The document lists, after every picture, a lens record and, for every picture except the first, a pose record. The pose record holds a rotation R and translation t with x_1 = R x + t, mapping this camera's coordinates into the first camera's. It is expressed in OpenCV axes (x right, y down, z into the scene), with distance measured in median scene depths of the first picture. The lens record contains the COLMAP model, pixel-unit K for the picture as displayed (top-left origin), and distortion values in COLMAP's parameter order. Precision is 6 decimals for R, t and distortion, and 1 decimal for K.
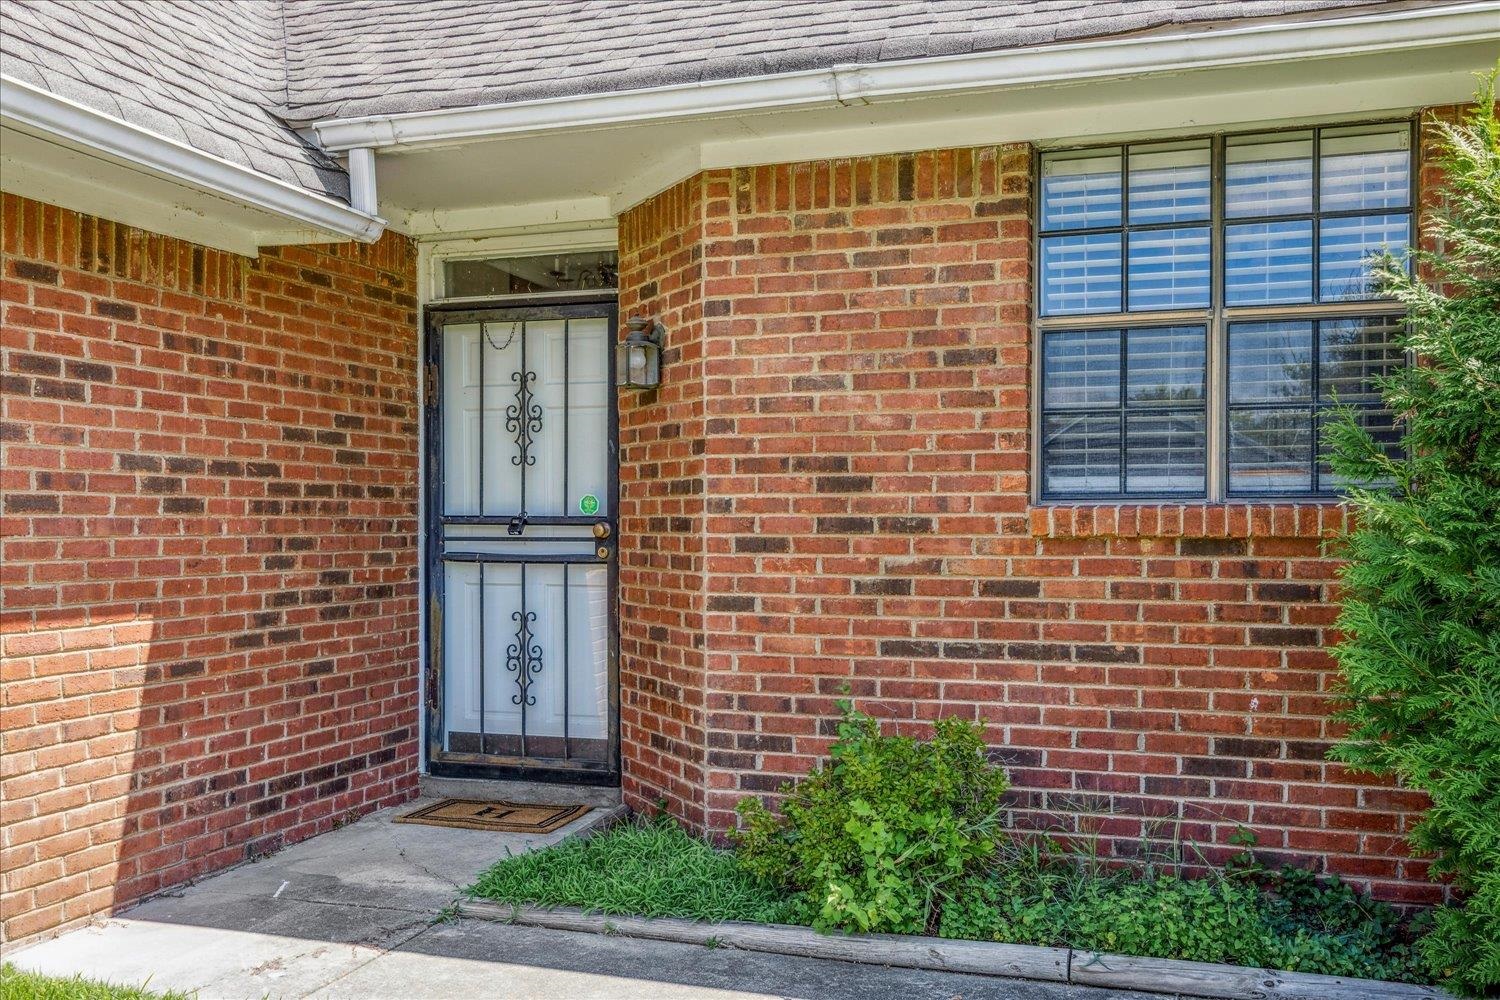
lens RADIAL K [[1412.0, 0, 747.0], [0, 1412.0, 541.2], [0, 0, 1]] dist [0.016360, 0.000000]
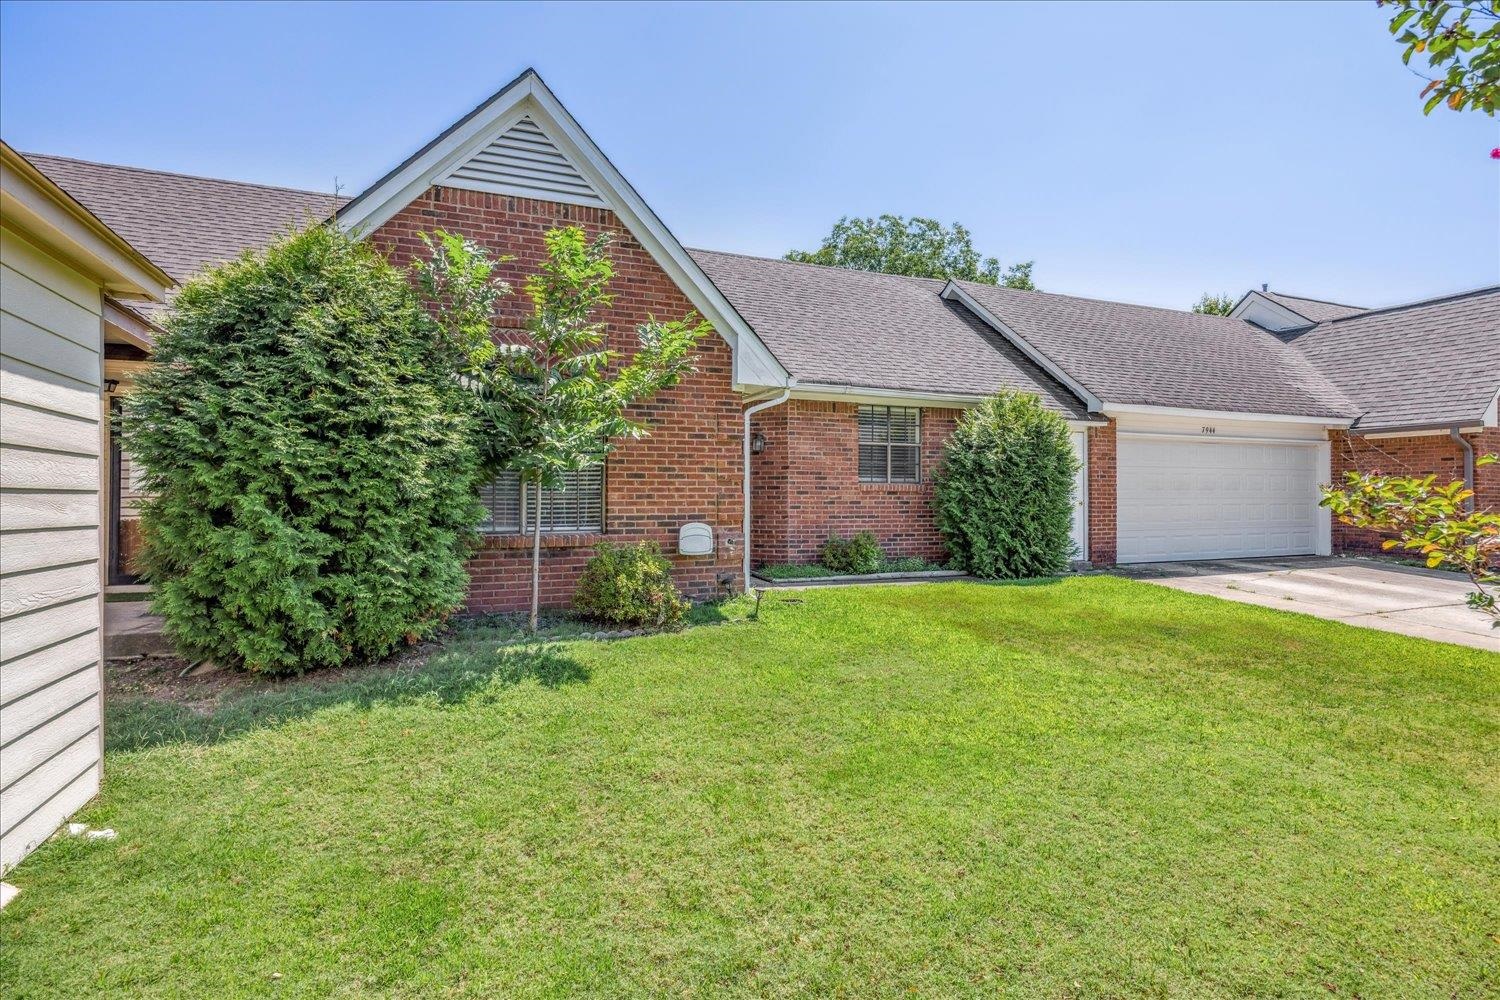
lens RADIAL K [[758.4, 0, 746.4], [0, 758.4, 498.0], [0, 0, 1]] dist [-0.003417, -0.000169]
pose [[0.758916, 0.005720, 0.651163, -1.441660], [0.005596, 0.999867, -0.015305, 0.047871], [-0.651164, 0.015260, 0.758783, -0.516928]]
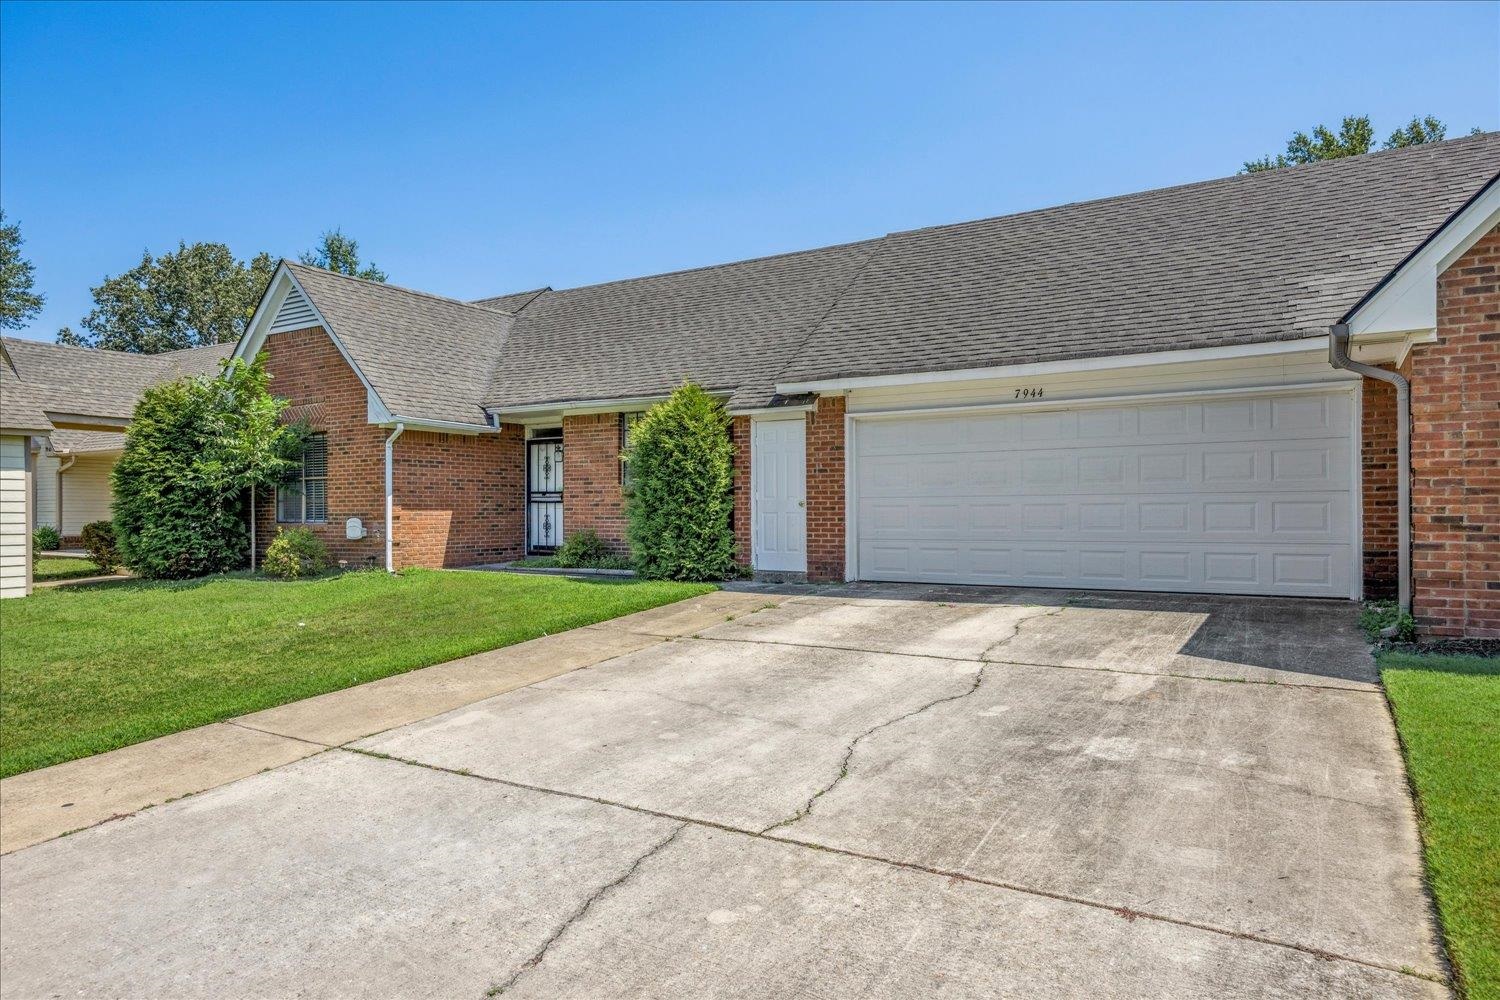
lens RADIAL K [[905.2, 0, 752.1], [0, 905.2, 505.4], [0, 0, 1]] dist [0.001292, 0.000295]
pose [[0.978168, -0.001317, -0.207812, 1.134594], [-0.002561, 0.999828, -0.018391, 0.080620], [0.207801, 0.018522, 0.977996, -1.691841]]
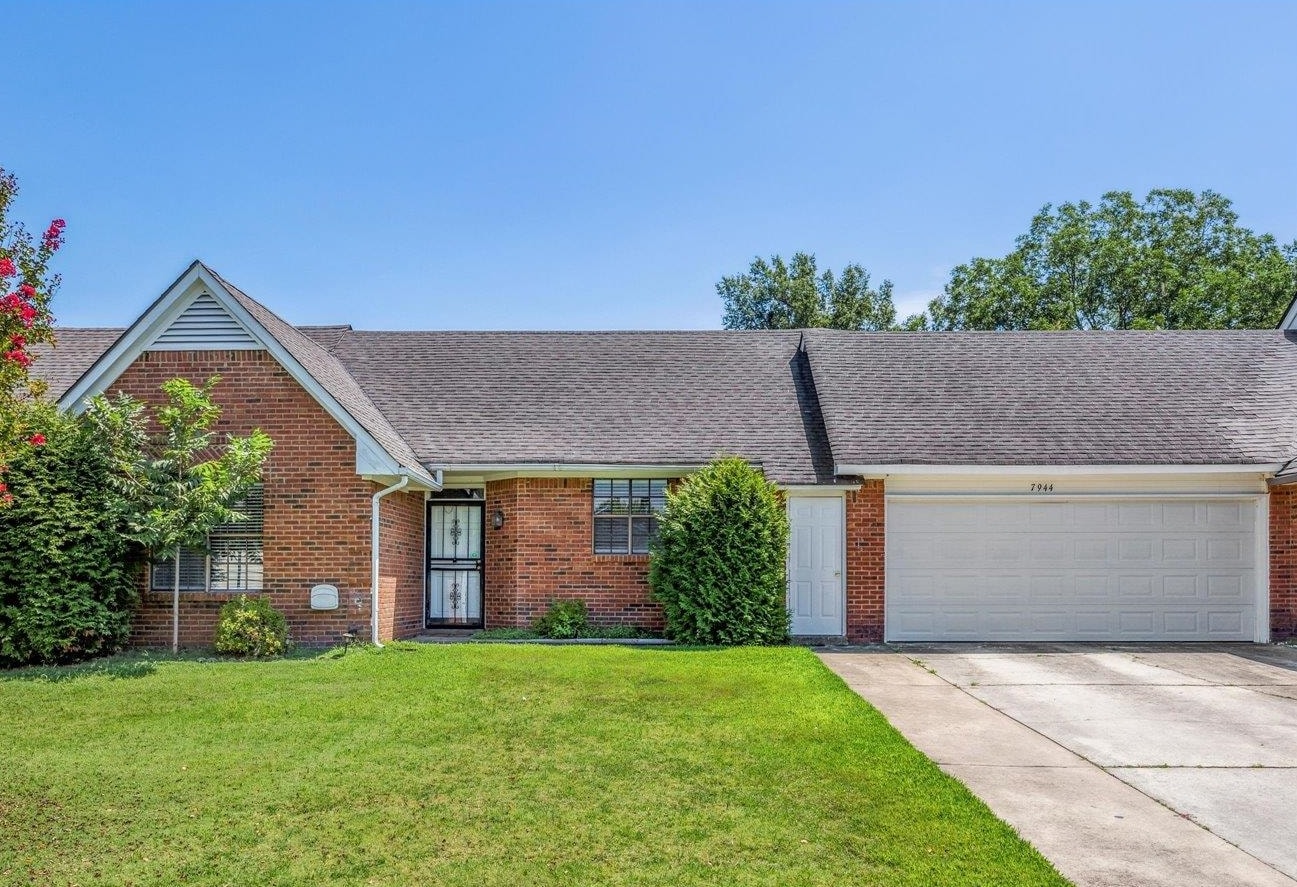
lens RADIAL K [[976.0, 0, 628.4], [0, 976.0, 581.6], [0, 0, 1]] dist [-0.000909, -0.002823]
pose [[0.956439, 0.007714, 0.291831, -0.551815], [-0.001363, 0.999758, -0.021962, 0.117081], [-0.291930, 0.020608, 0.956218, -1.868304]]
